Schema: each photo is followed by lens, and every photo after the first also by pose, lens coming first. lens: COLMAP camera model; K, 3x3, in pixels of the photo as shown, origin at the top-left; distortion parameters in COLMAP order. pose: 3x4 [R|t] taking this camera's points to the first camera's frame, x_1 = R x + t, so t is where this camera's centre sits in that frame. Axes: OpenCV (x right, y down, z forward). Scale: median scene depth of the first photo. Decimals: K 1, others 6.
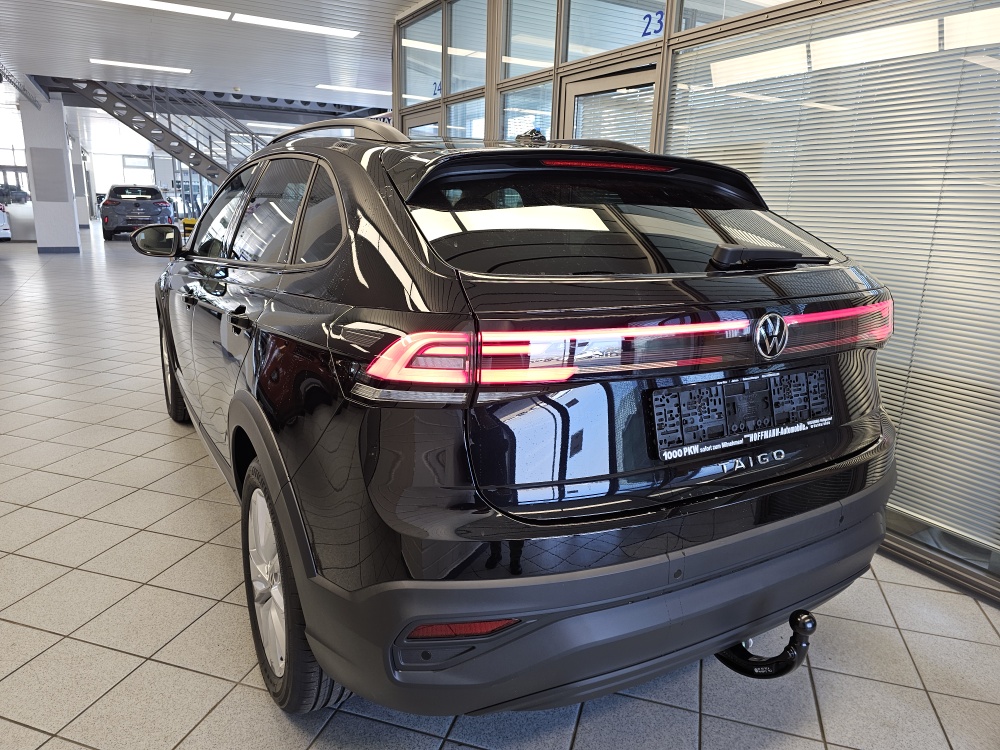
lens RADIAL K [[685.6, 0, 497.8], [0, 685.6, 369.2], [0, 0, 1]] dist [0.045896, -0.048838]
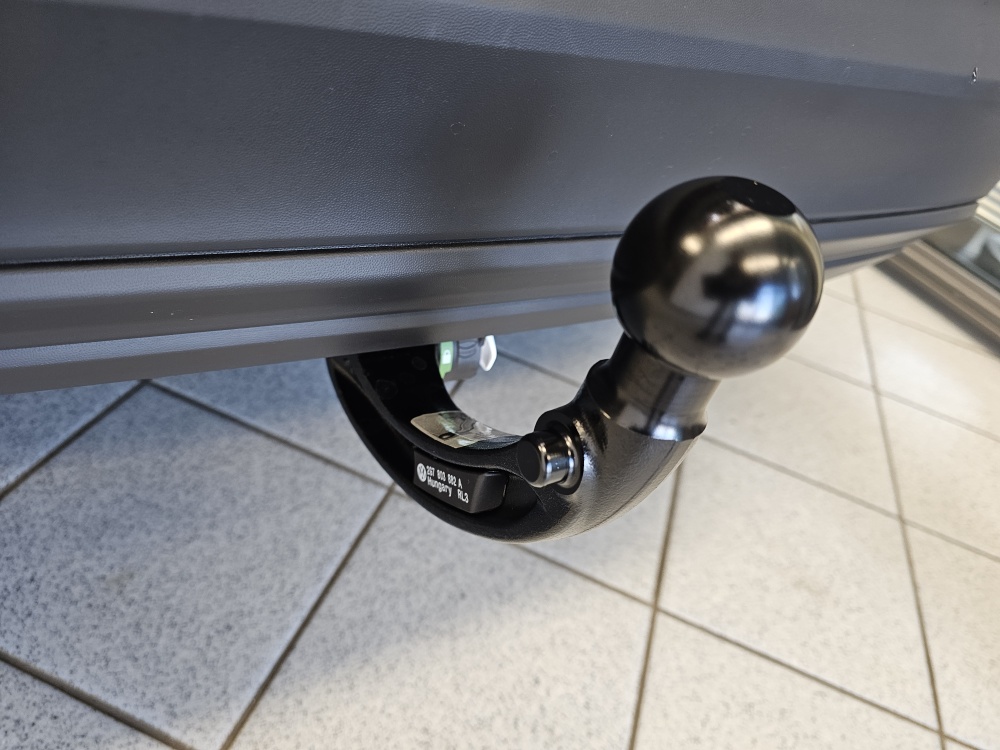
lens RADIAL K [[685.6, 0, 501.0], [0, 685.6, 380.2], [0, 0, 1]] dist [0.045896, -0.048838]
pose [[0.975103, 0.186825, 0.119461, 0.306391], [-0.220311, 0.877513, 0.425950, 0.264236], [-0.025251, -0.441664, 0.896825, 0.689803]]
